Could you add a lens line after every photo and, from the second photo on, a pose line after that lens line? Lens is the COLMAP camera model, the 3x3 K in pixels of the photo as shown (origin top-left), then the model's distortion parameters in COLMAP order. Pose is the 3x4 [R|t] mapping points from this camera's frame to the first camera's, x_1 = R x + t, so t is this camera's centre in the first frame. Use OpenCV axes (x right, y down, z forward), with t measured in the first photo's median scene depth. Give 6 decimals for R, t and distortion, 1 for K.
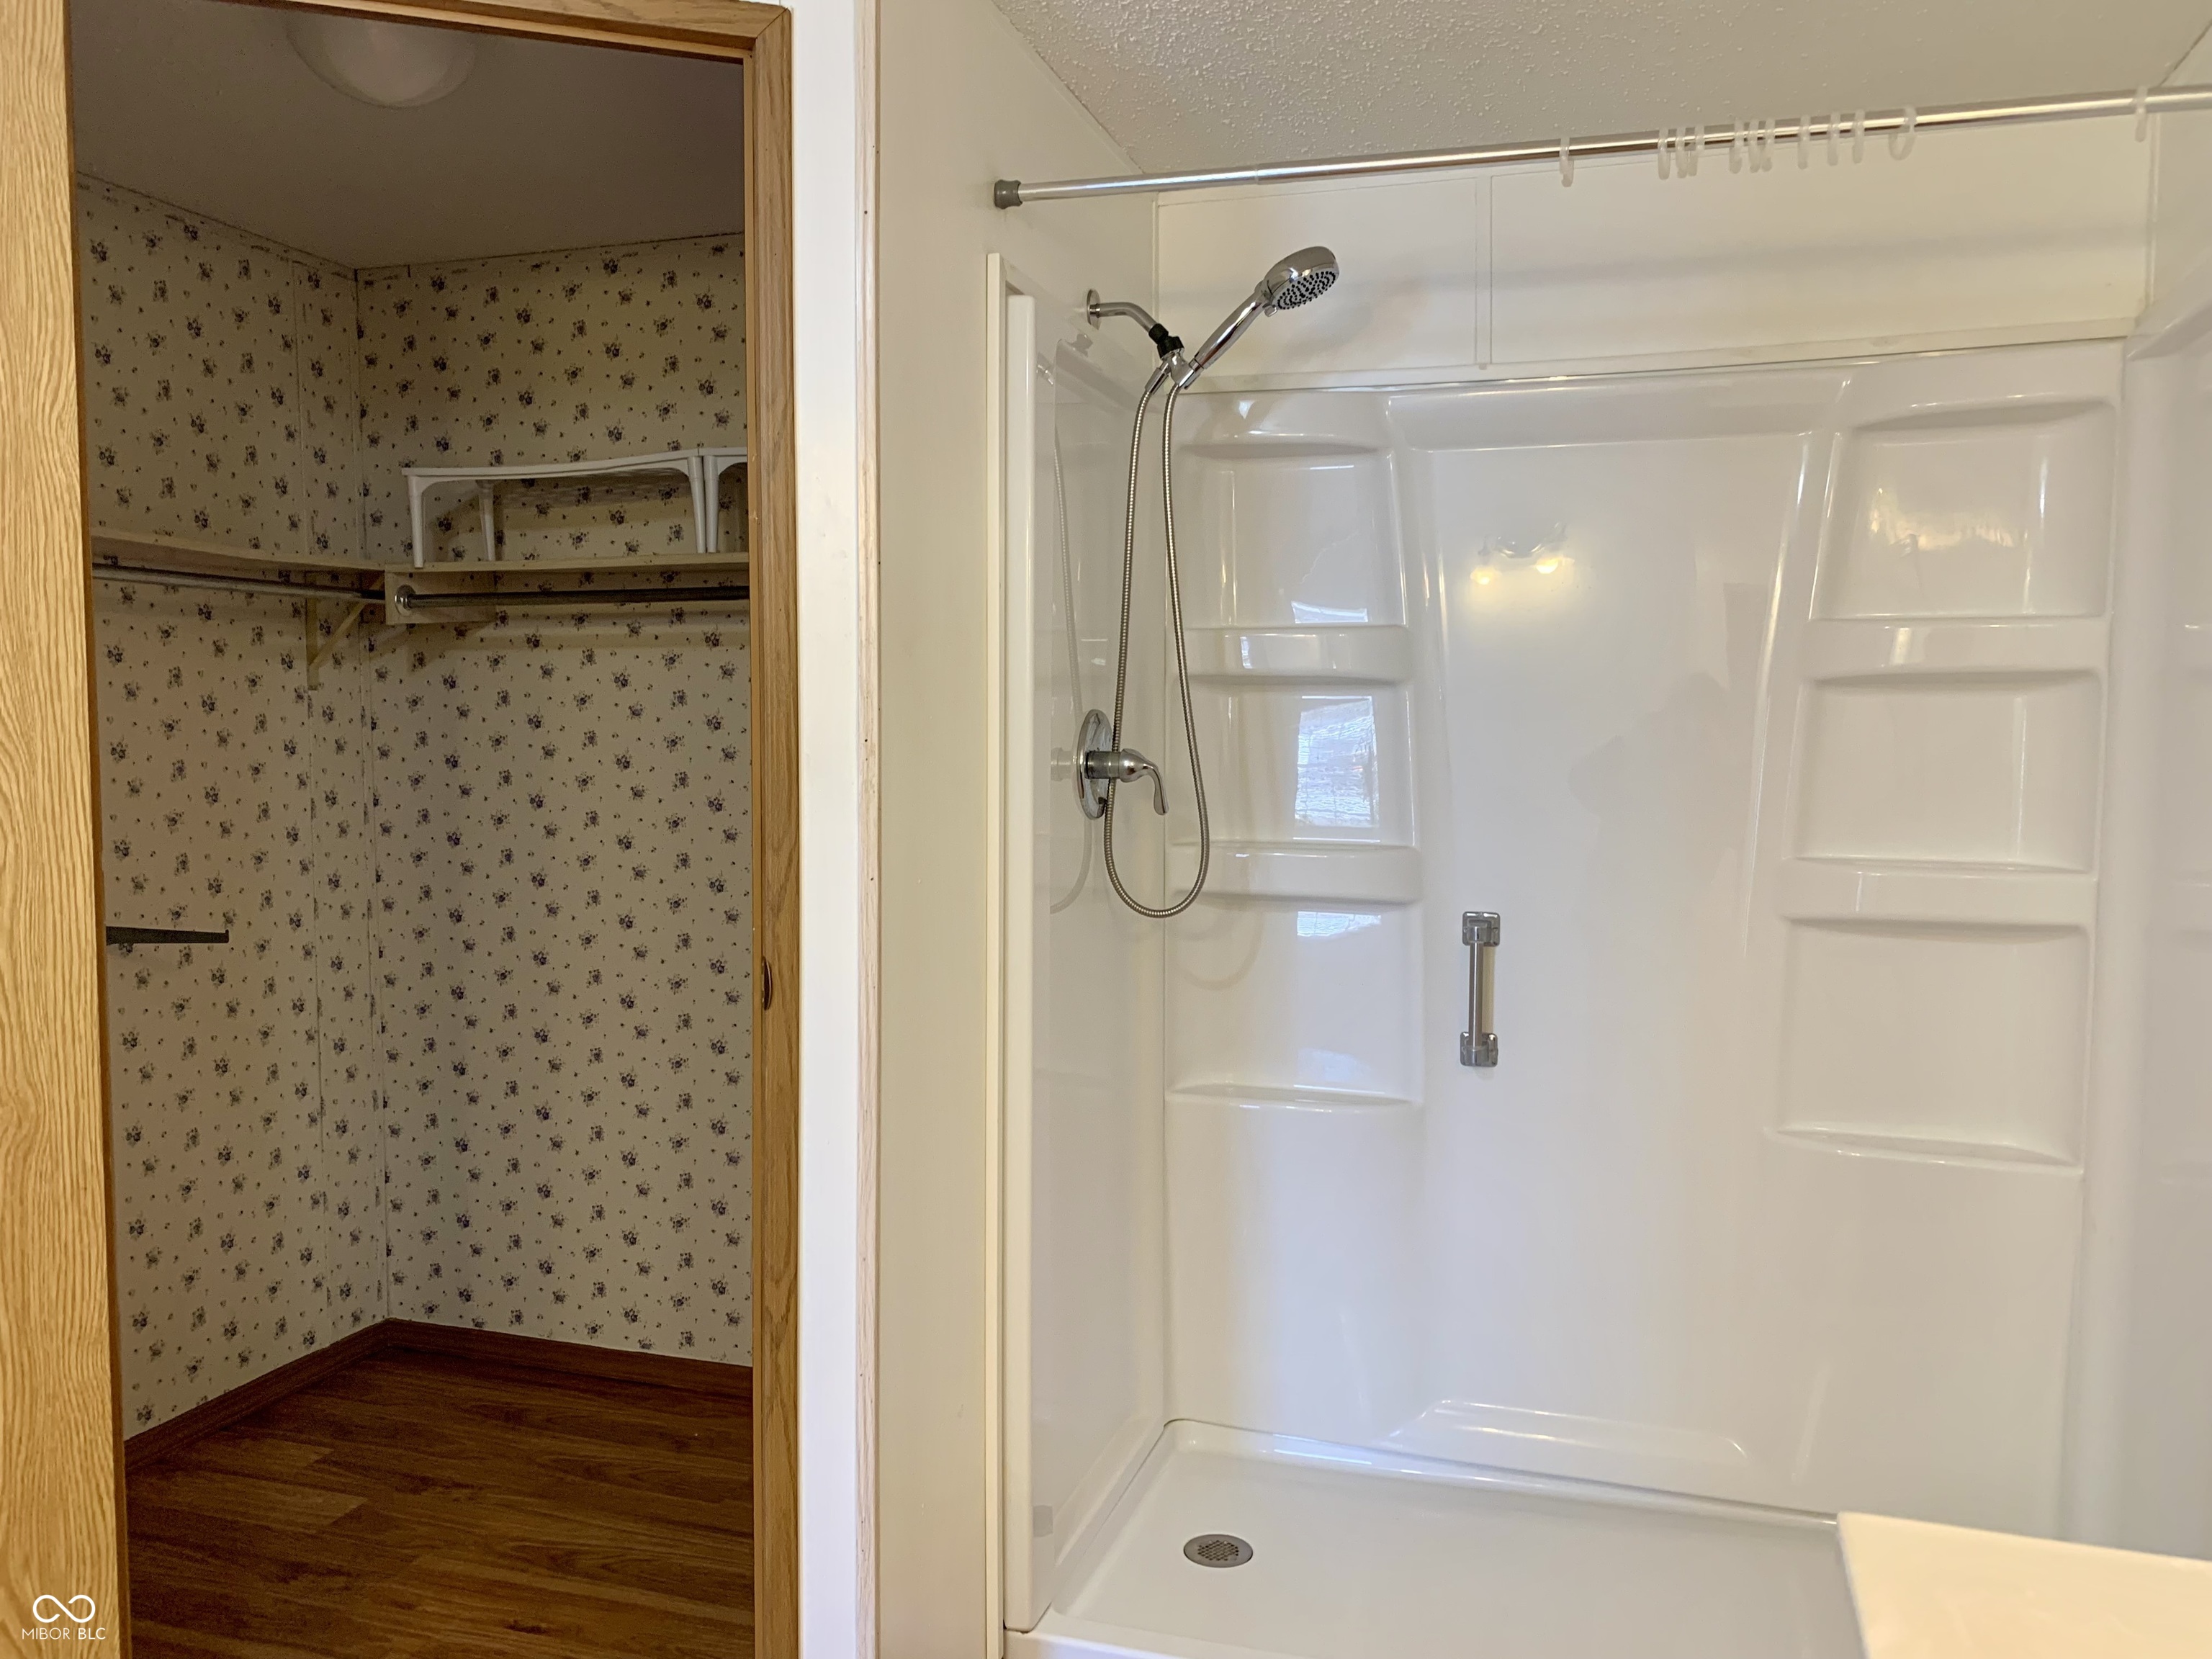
lens RADIAL K [[1710.8, 0, 1085.7], [0, 1710.8, 818.1], [0, 0, 1]] dist [0.051453, -0.060674]
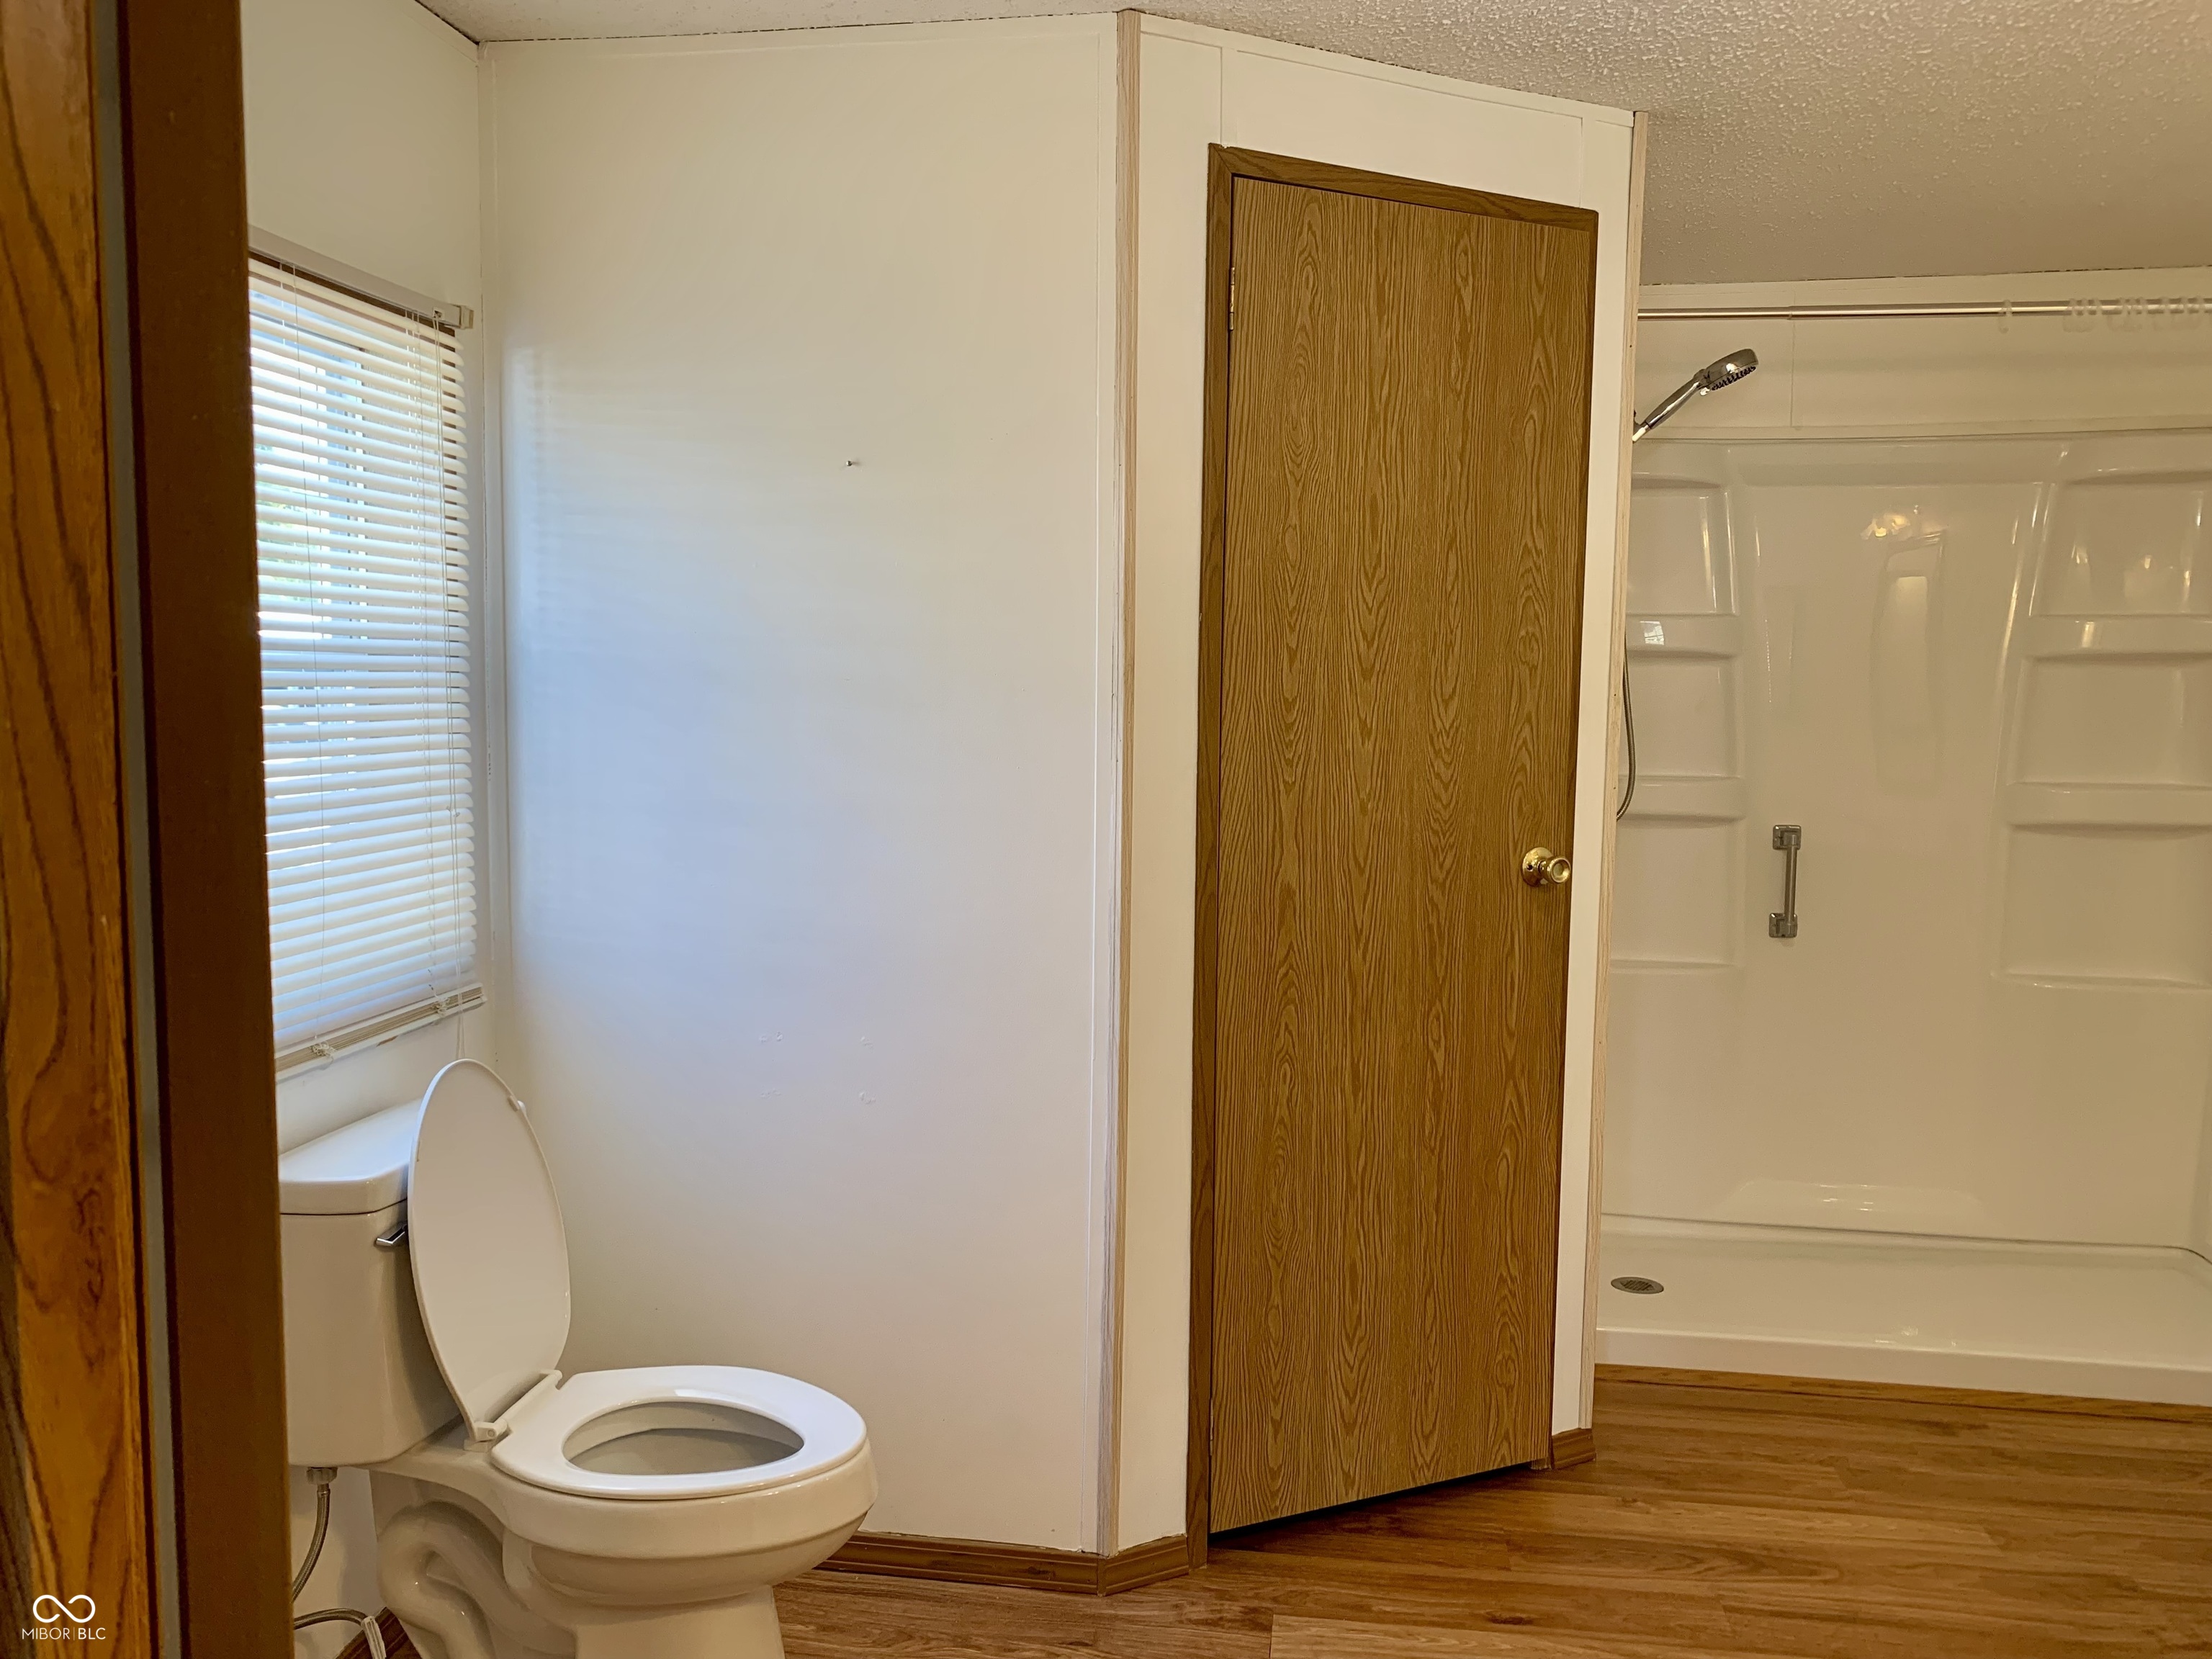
lens RADIAL K [[1710.8, 0, 1097.2], [0, 1710.8, 831.9], [0, 0, 1]] dist [0.051453, -0.060674]
pose [[0.987867, -0.009651, 0.155000, -0.568462], [0.005575, 0.999628, 0.026713, 0.021732], [-0.155200, -0.025525, 0.987553, -0.297407]]
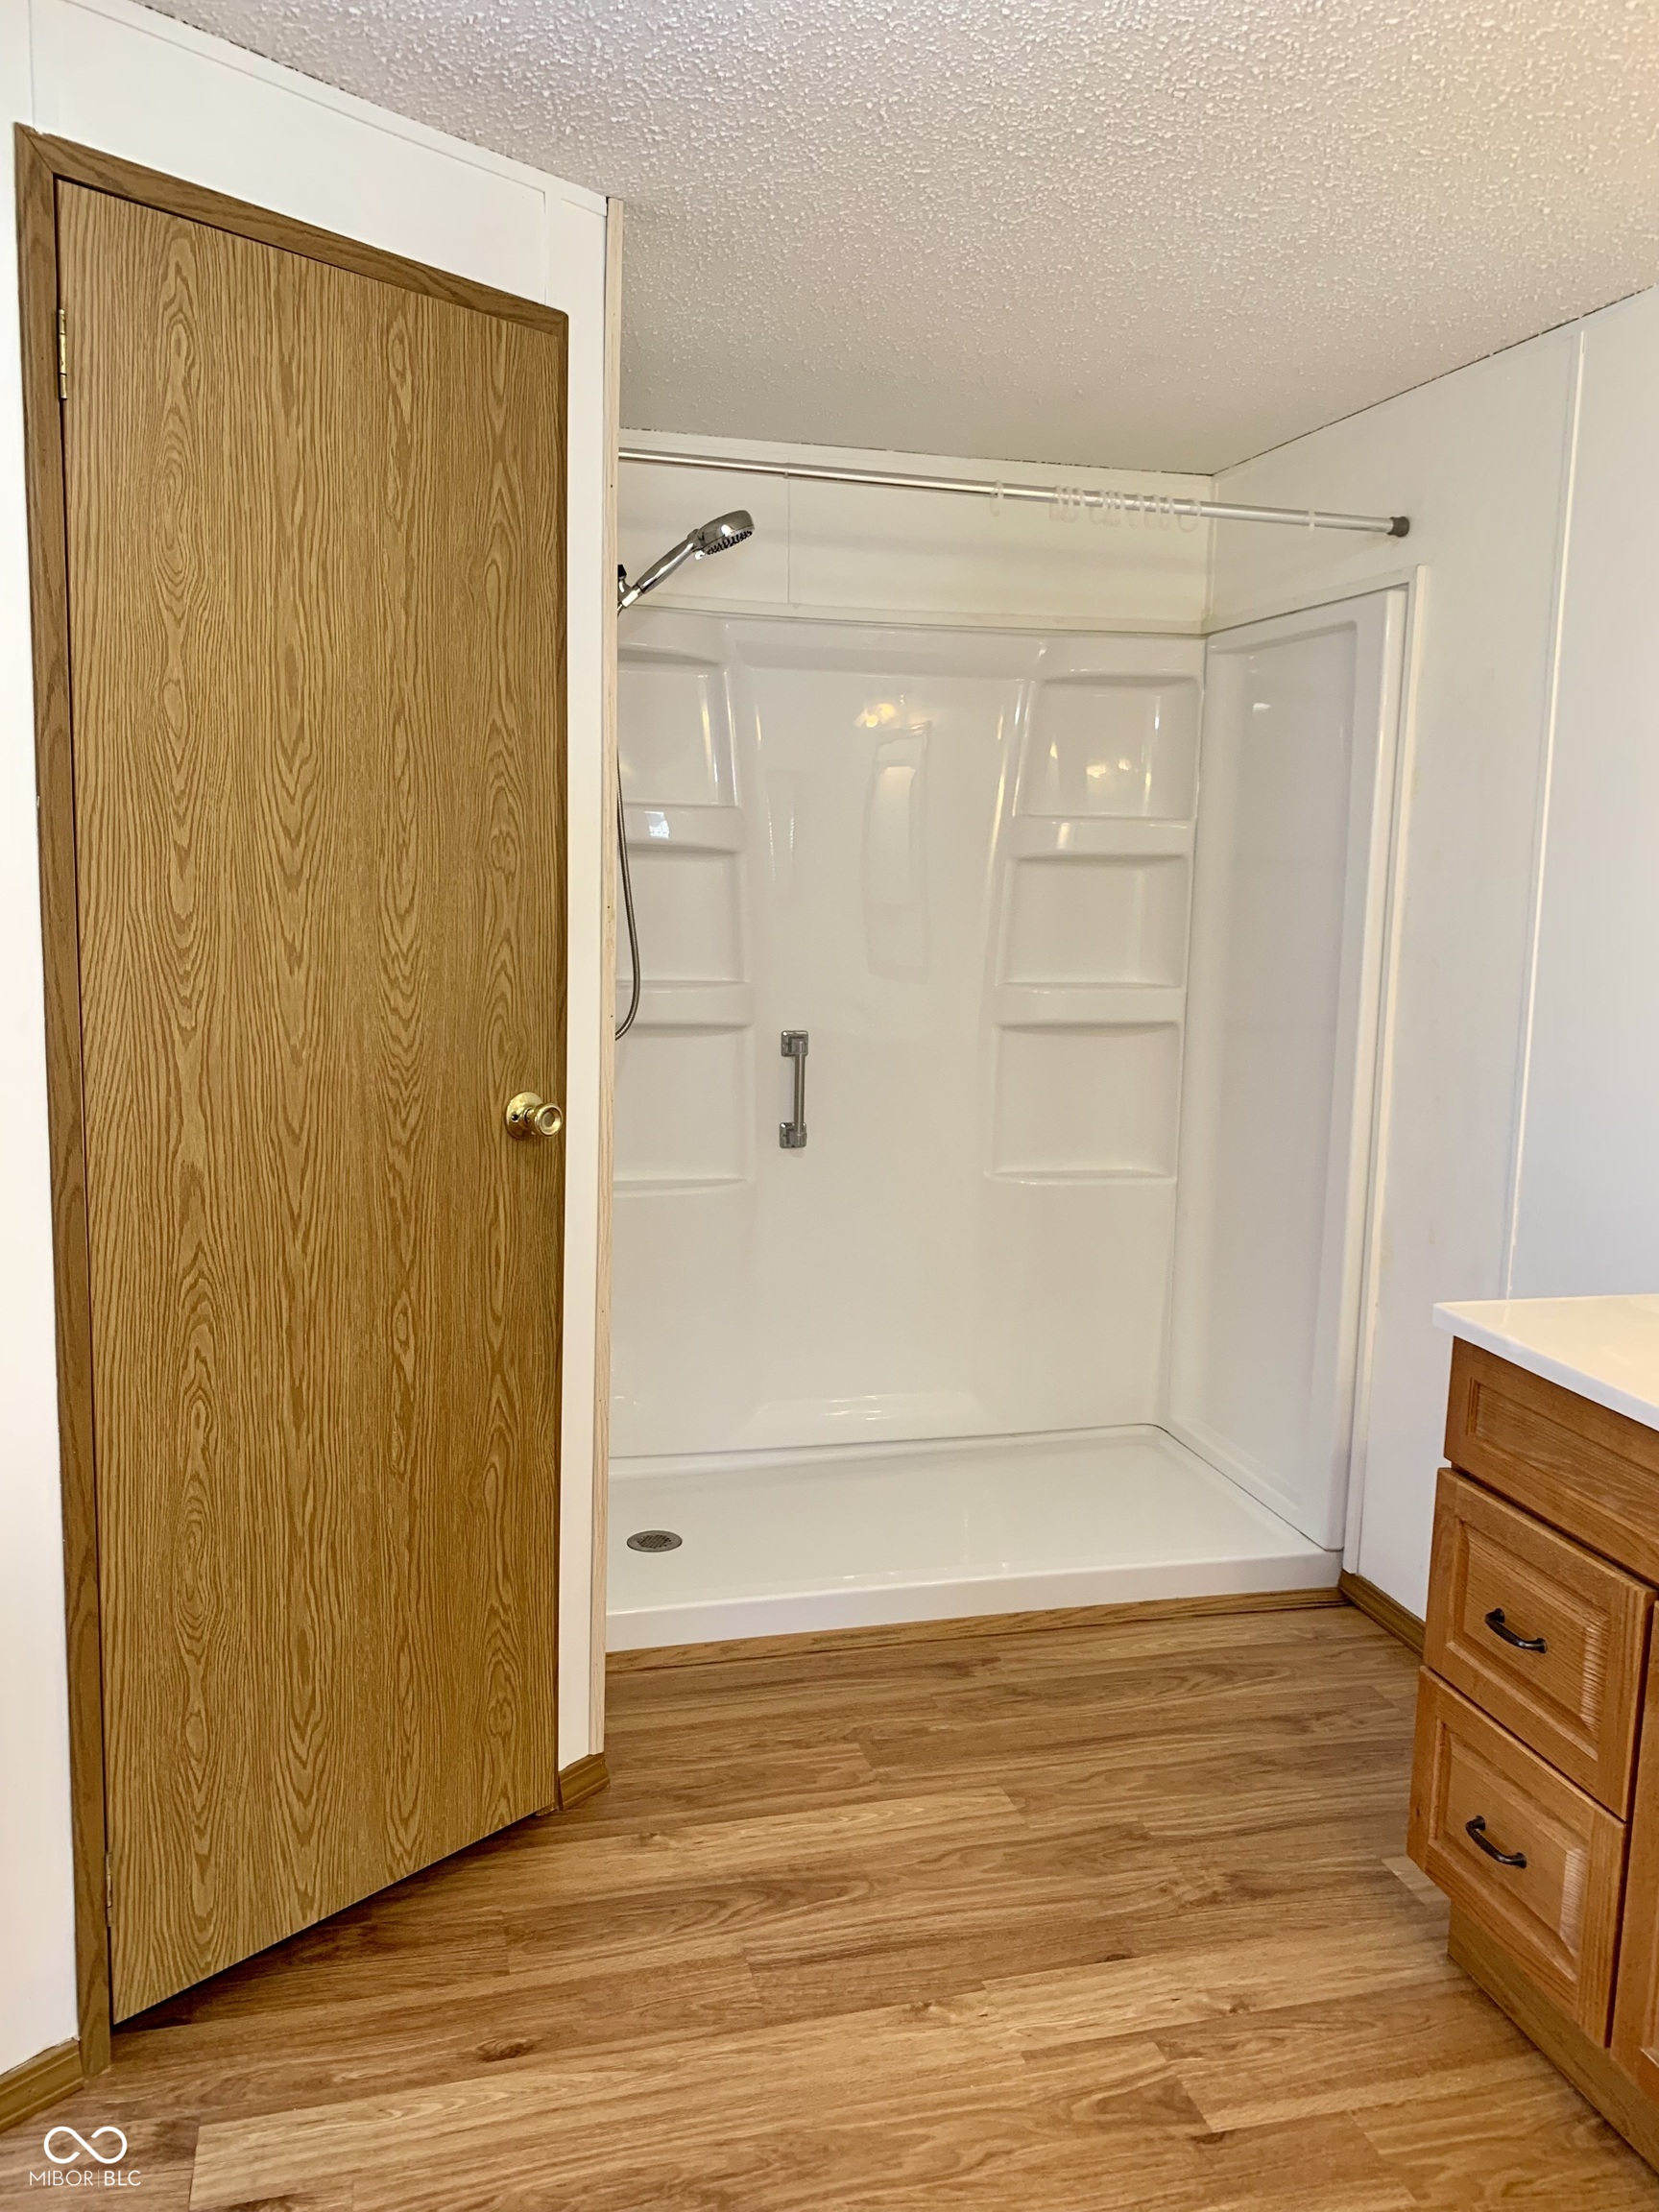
lens RADIAL K [[1710.8, 0, 834.2], [0, 1710.8, 1086.8], [0, 0, 1]] dist [0.051453, -0.060674]
pose [[0.844311, -0.057111, 0.532801, -0.472009], [0.015376, 0.996477, 0.082447, -0.010134], [-0.535632, -0.061419, 0.842215, -0.123368]]
